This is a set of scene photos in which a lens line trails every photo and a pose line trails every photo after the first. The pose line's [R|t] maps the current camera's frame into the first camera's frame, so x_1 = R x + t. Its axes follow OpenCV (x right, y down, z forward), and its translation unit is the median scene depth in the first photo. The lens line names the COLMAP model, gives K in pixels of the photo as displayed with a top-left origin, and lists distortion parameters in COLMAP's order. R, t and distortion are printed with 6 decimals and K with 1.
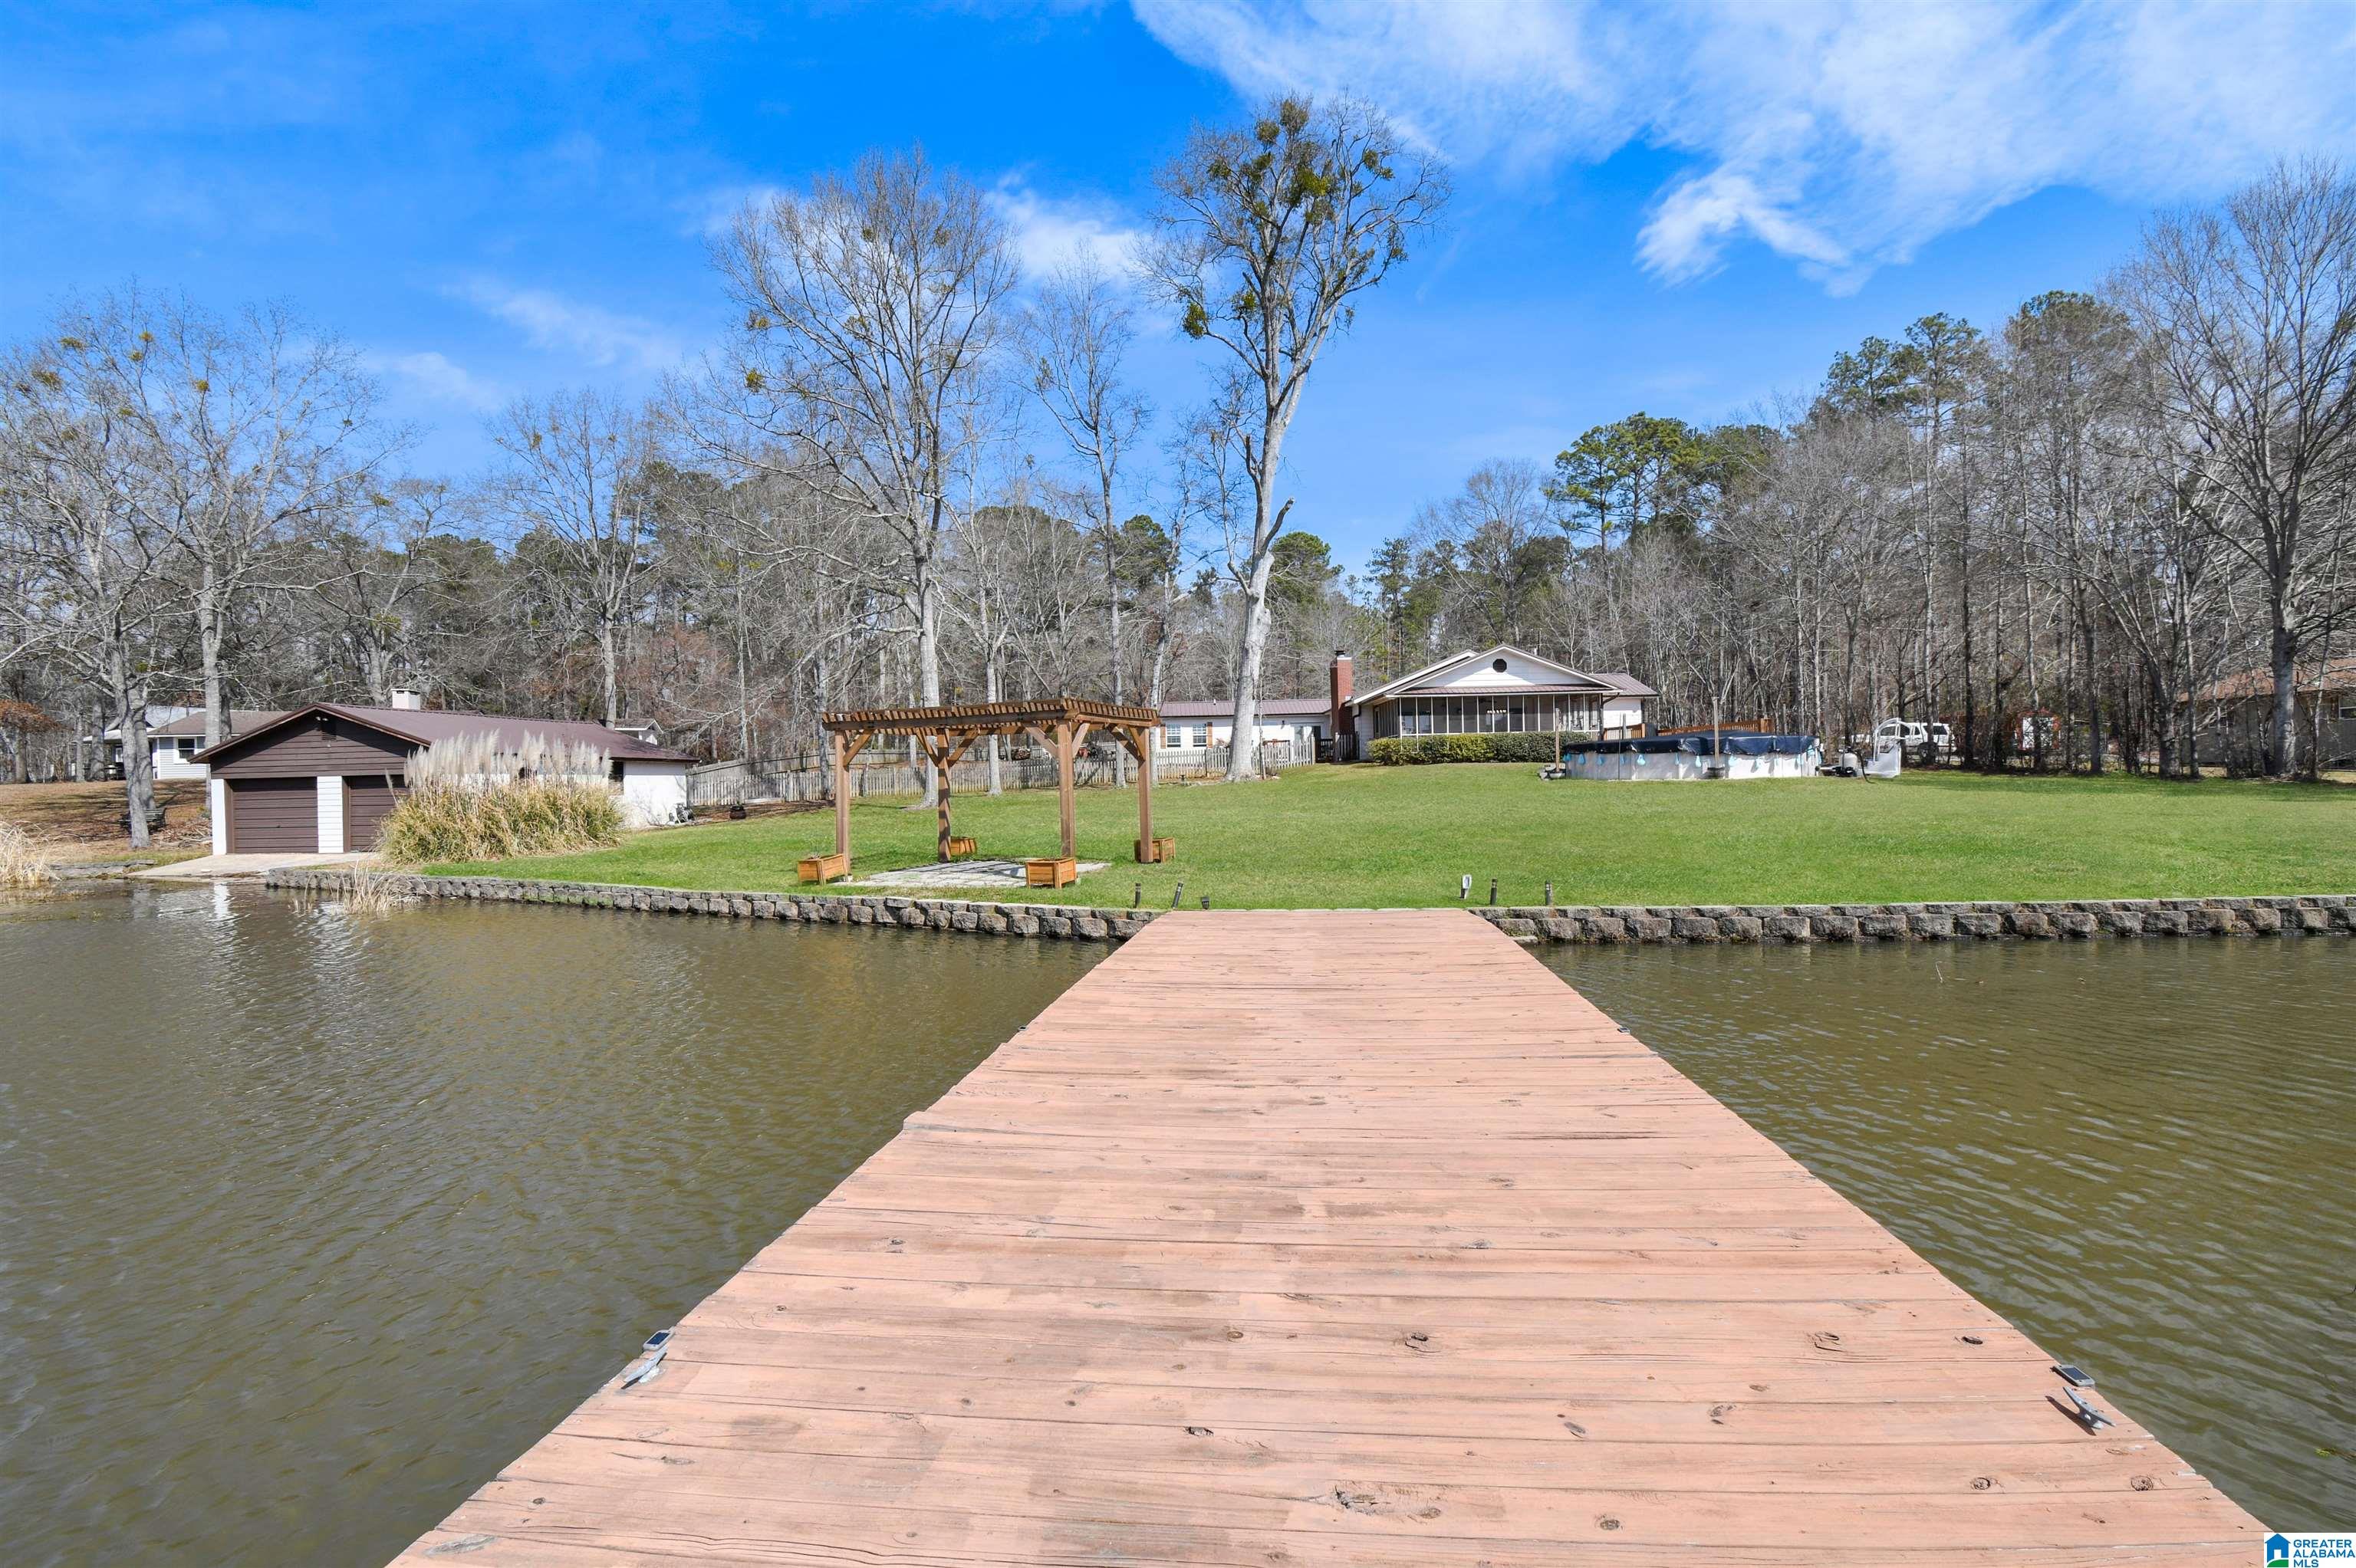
lens RADIAL K [[1063.7, 0, 1194.1], [0, 1063.7, 790.1], [0, 0, 1]] dist [-0.000545, -0.000414]
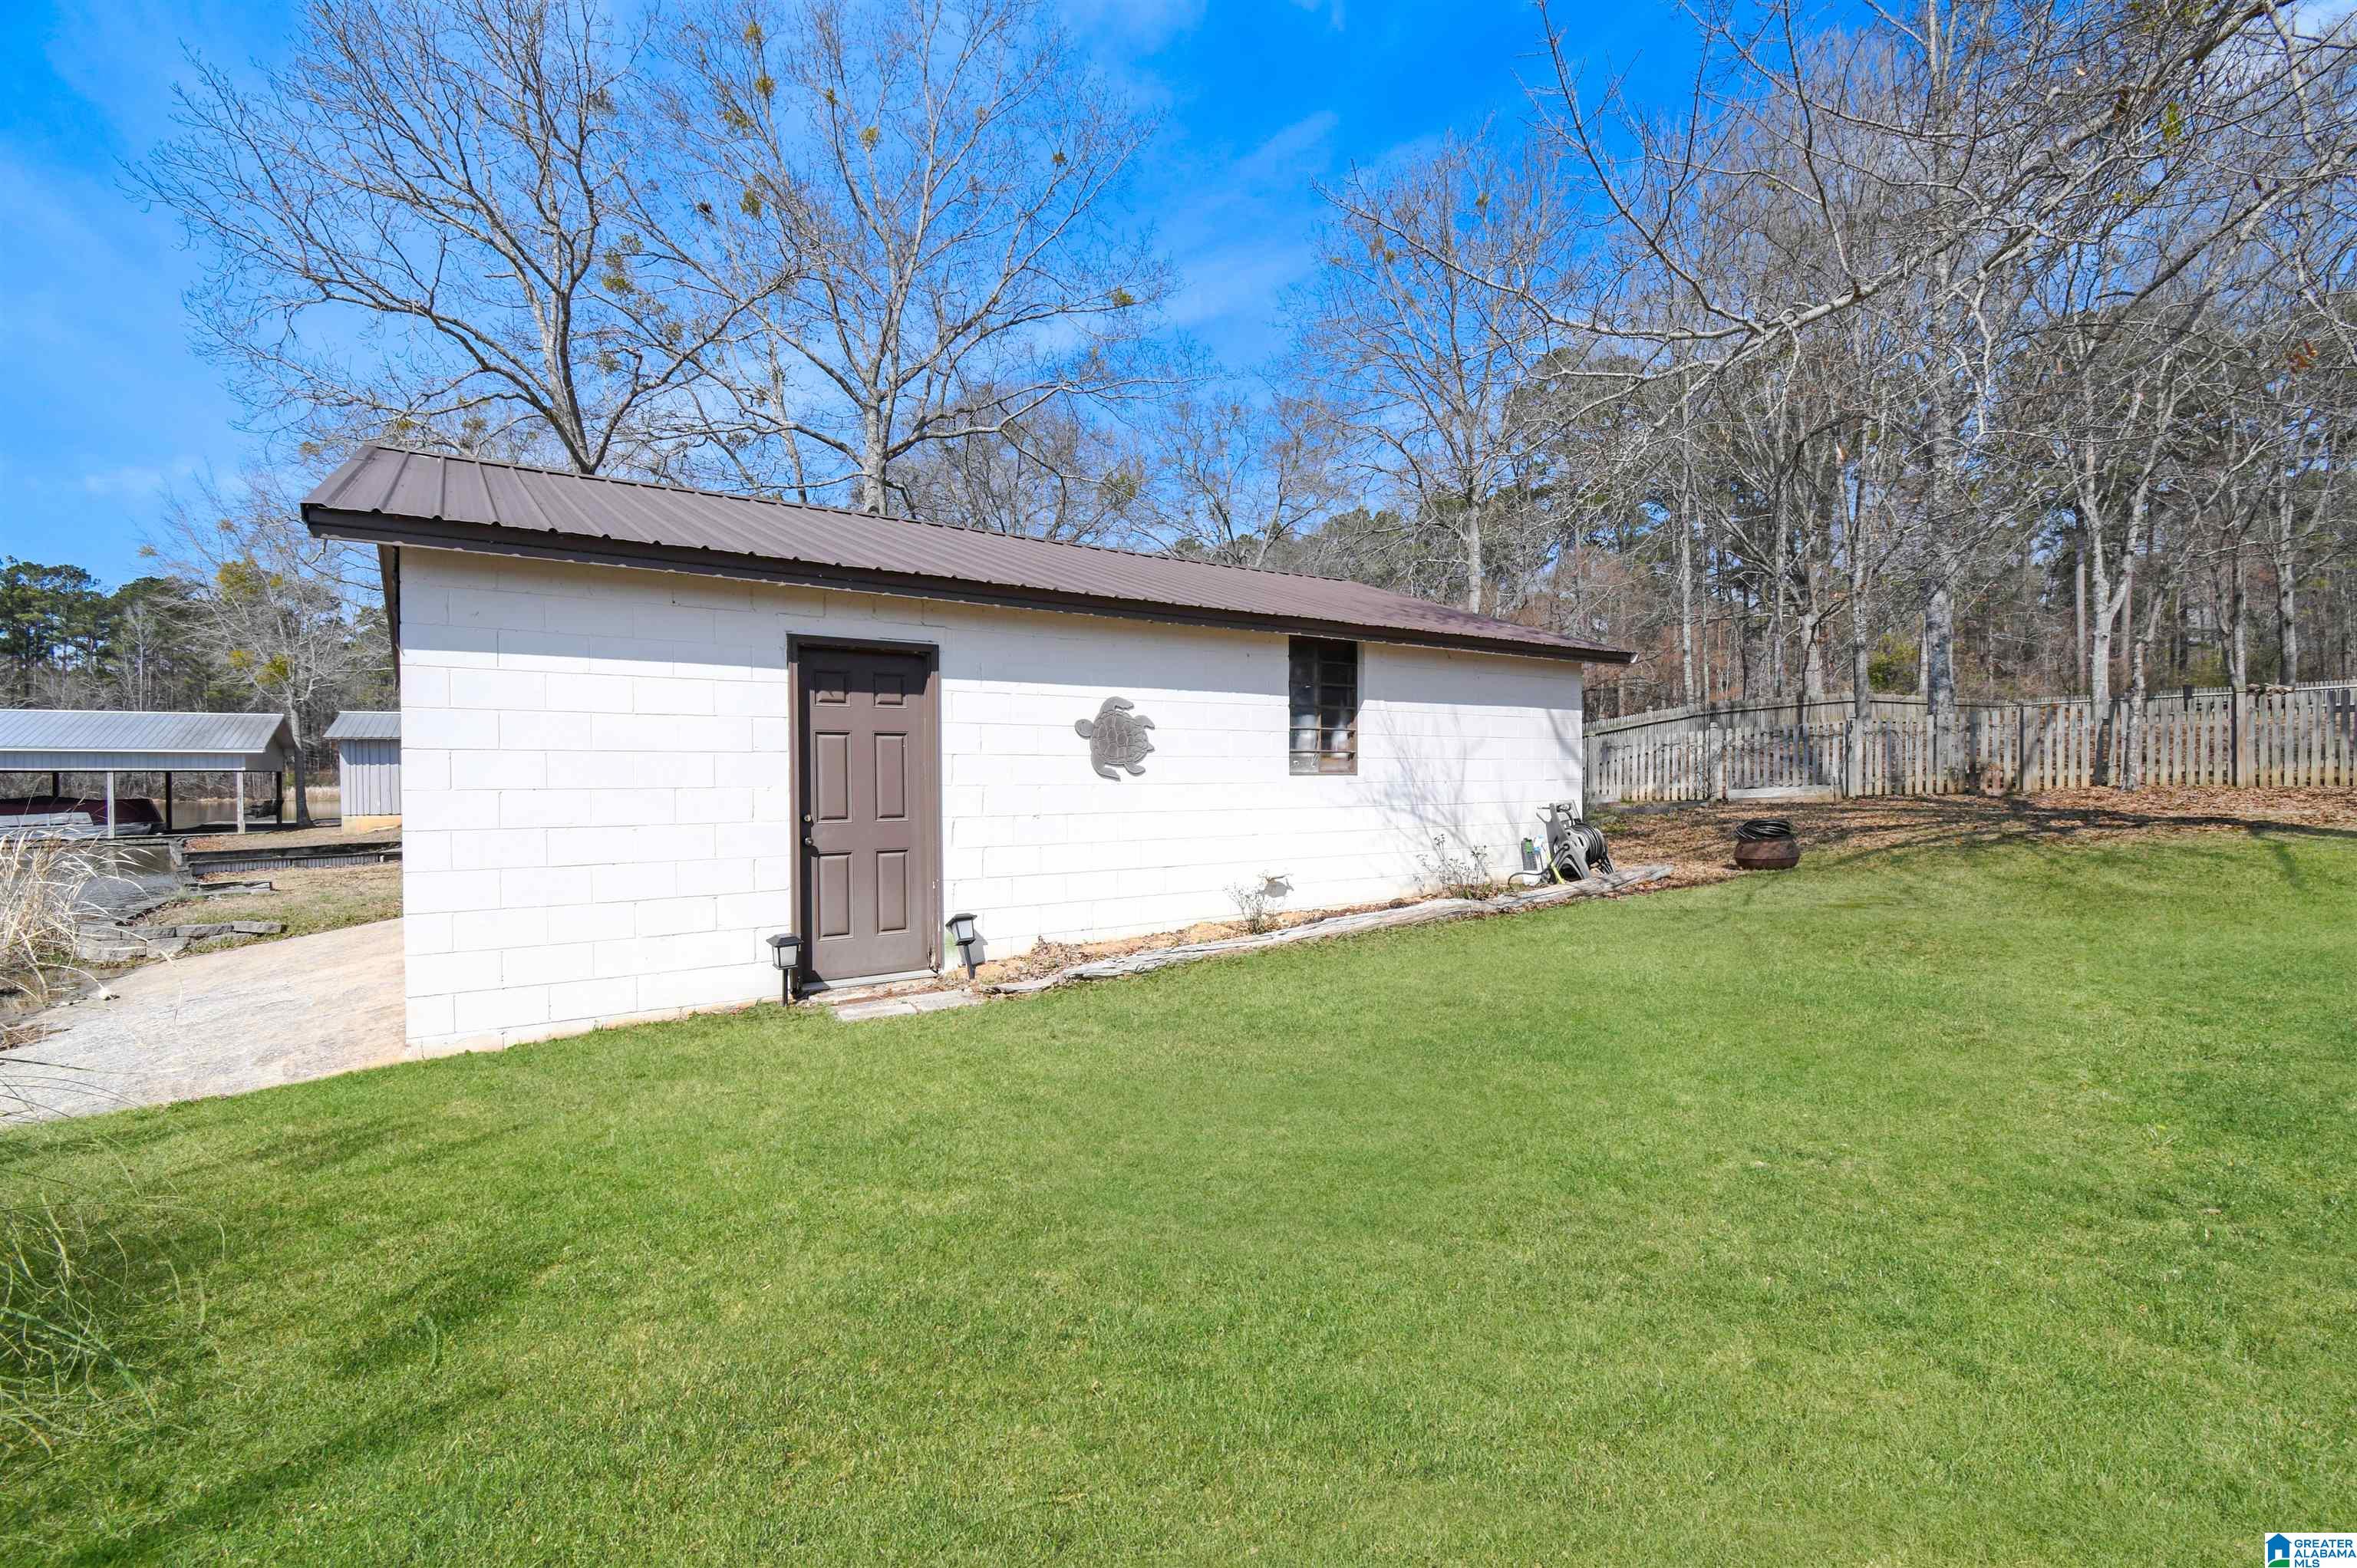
lens RADIAL K [[1064.2, 0, 1194.6], [0, 1064.2, 790.1], [0, 0, 1]] dist [-0.000545, -0.000414]
pose [[0.695466, 0.021330, -0.718243, -0.289545], [-0.009411, 0.999744, 0.020577, 0.003206], [0.718498, -0.007551, 0.695489, 0.610577]]
